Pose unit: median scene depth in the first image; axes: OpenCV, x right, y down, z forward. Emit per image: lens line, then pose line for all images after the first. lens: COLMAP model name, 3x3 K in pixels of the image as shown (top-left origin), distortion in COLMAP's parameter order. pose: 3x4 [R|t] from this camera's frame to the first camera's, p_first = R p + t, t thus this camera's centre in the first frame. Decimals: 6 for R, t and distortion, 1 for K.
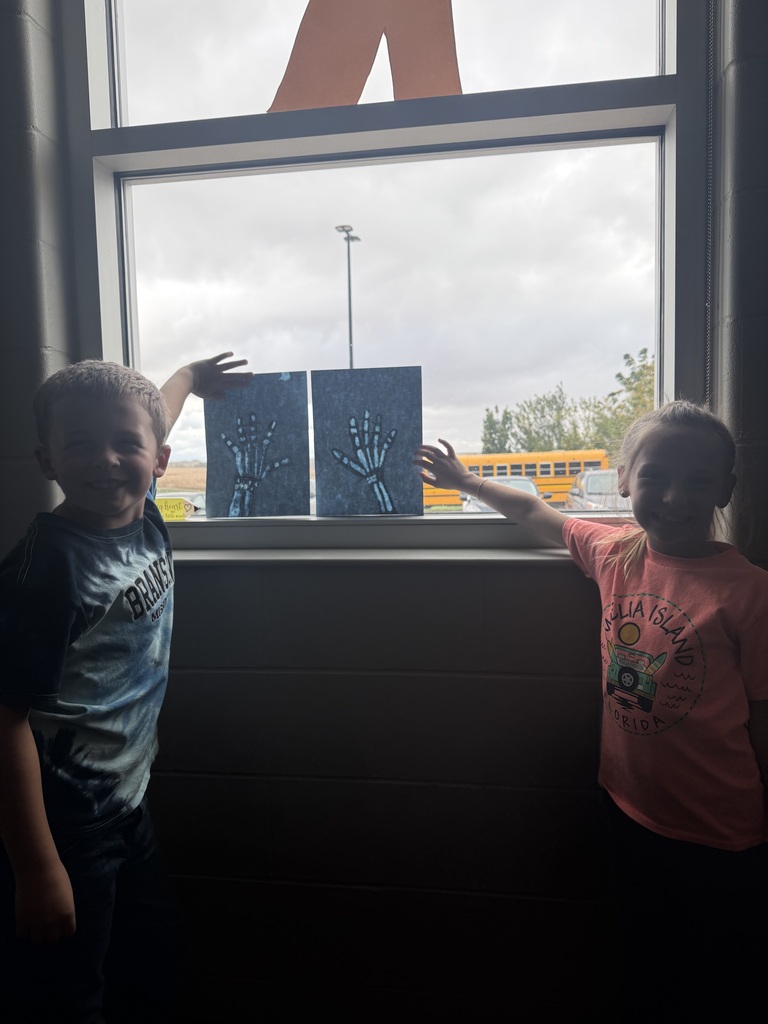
lens RADIAL K [[719.7, 0, 390.3], [0, 719.7, 513.2], [0, 0, 1]] dist [0.010982, -0.012080]
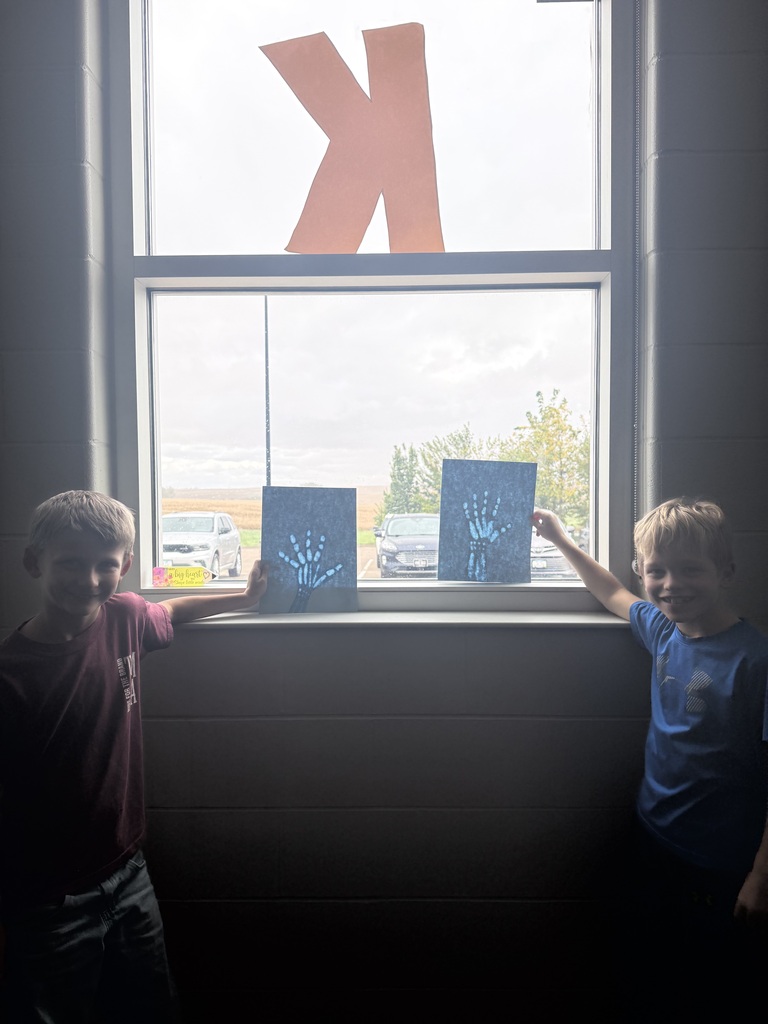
lens RADIAL K [[719.7, 0, 384.9], [0, 719.7, 512.2], [0, 0, 1]] dist [0.010982, -0.012080]
pose [[0.992079, 0.012996, 0.124938, -0.141449], [-0.007424, 0.998961, -0.044967, -0.059312], [-0.125392, 0.043683, 0.991145, -0.190743]]
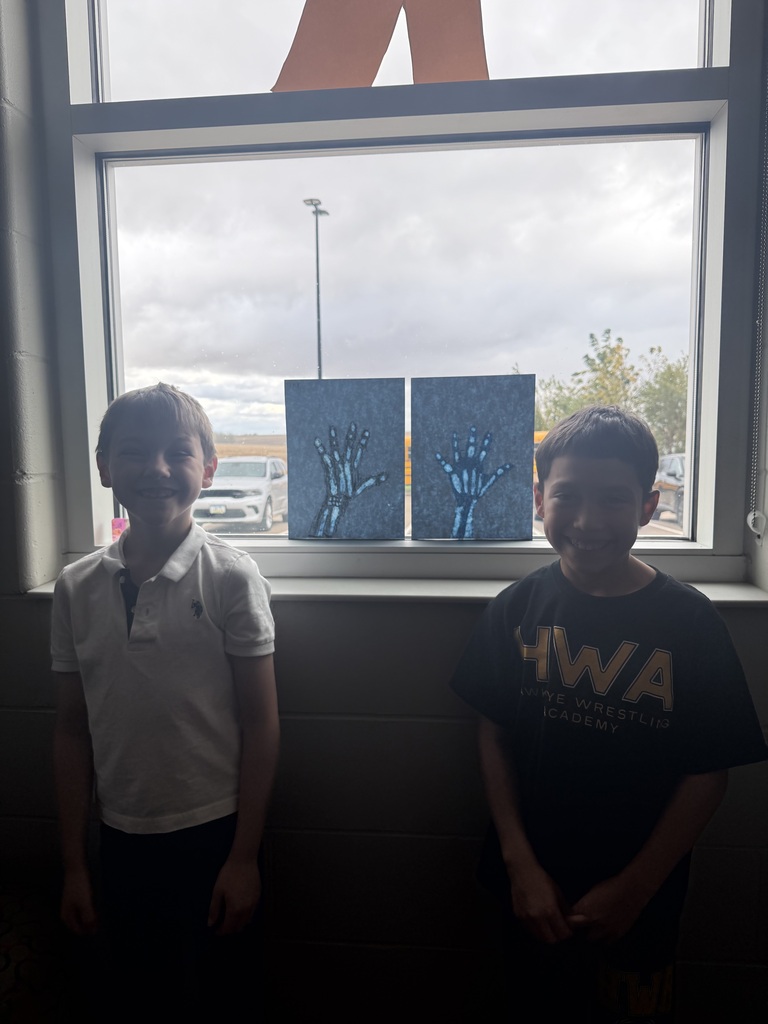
lens RADIAL K [[719.7, 0, 388.0], [0, 719.7, 507.4], [0, 0, 1]] dist [0.010982, -0.012080]
pose [[0.998794, 0.007280, 0.048554, -0.062058], [-0.008493, 0.999656, 0.024823, -0.059962], [-0.048357, -0.025205, 0.998512, 0.081275]]
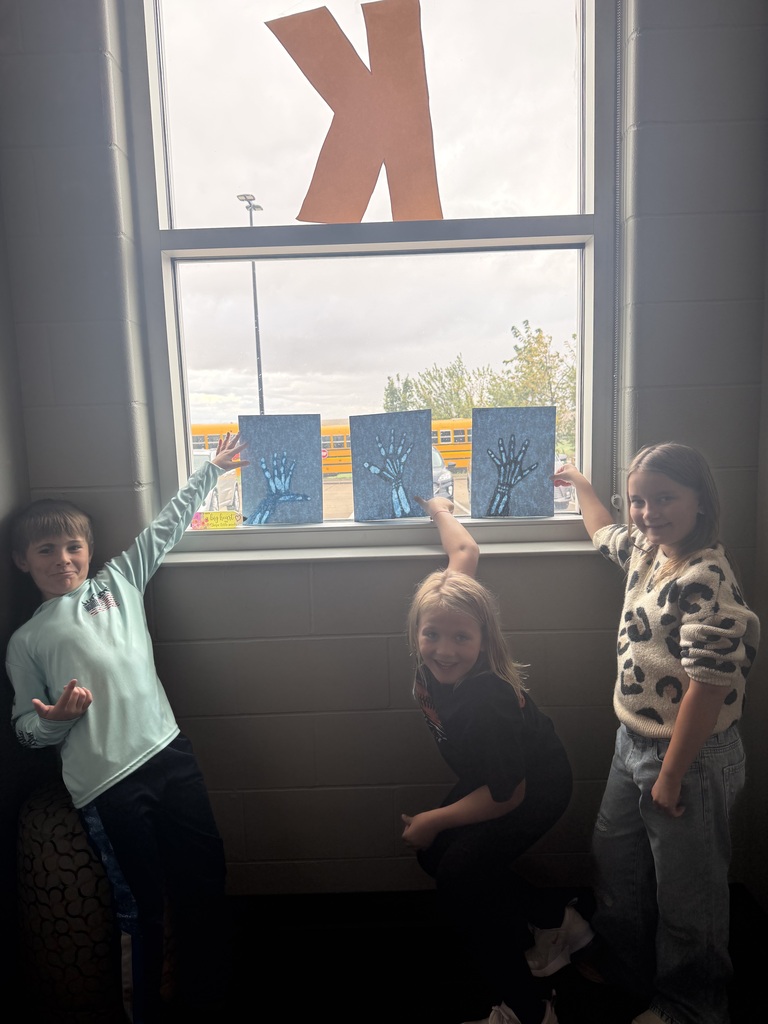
lens RADIAL K [[719.7, 0, 383.8], [0, 719.7, 512.7], [0, 0, 1]] dist [0.010982, -0.012080]
pose [[0.990882, -0.025956, 0.132212, -0.190065], [0.019258, 0.998478, 0.051687, -0.080303], [-0.133352, -0.048670, 0.989873, -0.336941]]
